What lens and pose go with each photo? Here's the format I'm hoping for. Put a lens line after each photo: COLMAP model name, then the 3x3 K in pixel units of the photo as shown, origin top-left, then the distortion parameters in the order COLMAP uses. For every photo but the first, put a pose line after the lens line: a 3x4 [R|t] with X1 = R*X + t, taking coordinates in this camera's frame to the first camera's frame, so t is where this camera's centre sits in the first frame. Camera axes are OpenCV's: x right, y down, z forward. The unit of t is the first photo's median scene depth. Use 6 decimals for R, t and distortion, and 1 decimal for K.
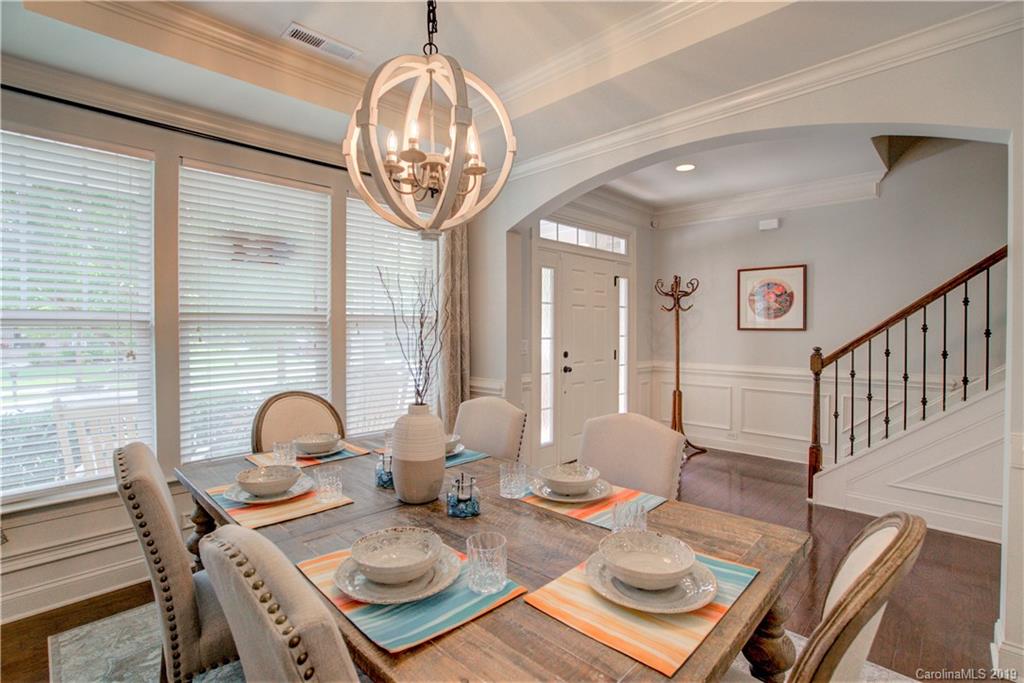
lens RADIAL K [[475.9, 0, 509.3], [0, 475.9, 334.5], [0, 0, 1]] dist [-0.045571, 0.013042]
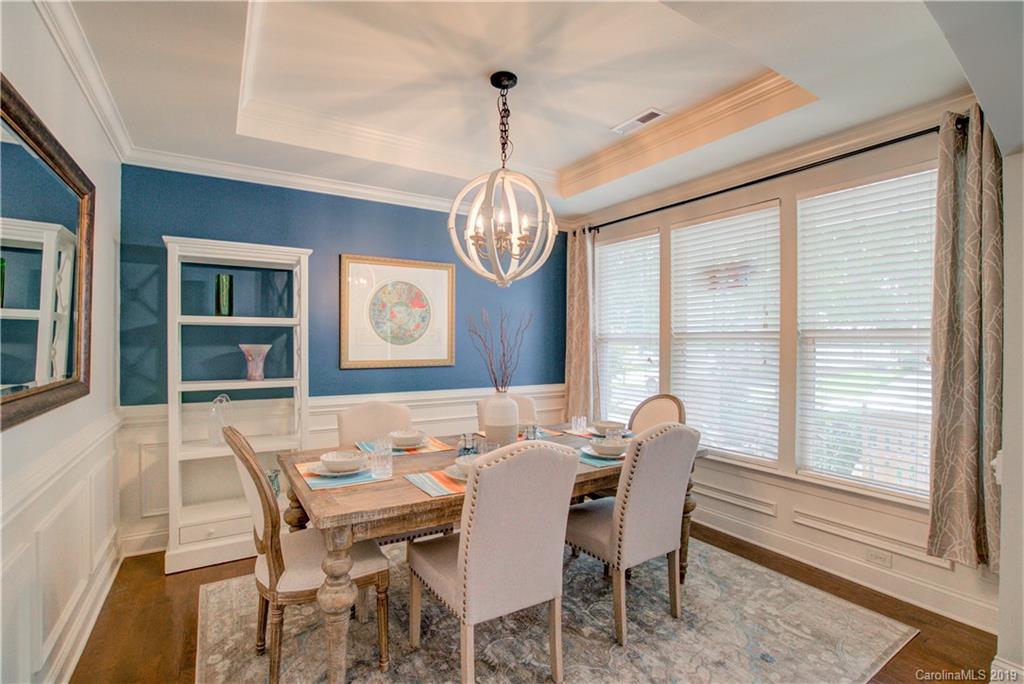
lens RADIAL K [[475.9, 0, 508.6], [0, 475.9, 339.7], [0, 0, 1]] dist [-0.045571, 0.013042]
pose [[-0.207440, -0.007285, -0.978221, 0.702684], [-0.015345, 0.999873, -0.004192, -0.011533], [0.978127, 0.014141, -0.207526, 0.699679]]
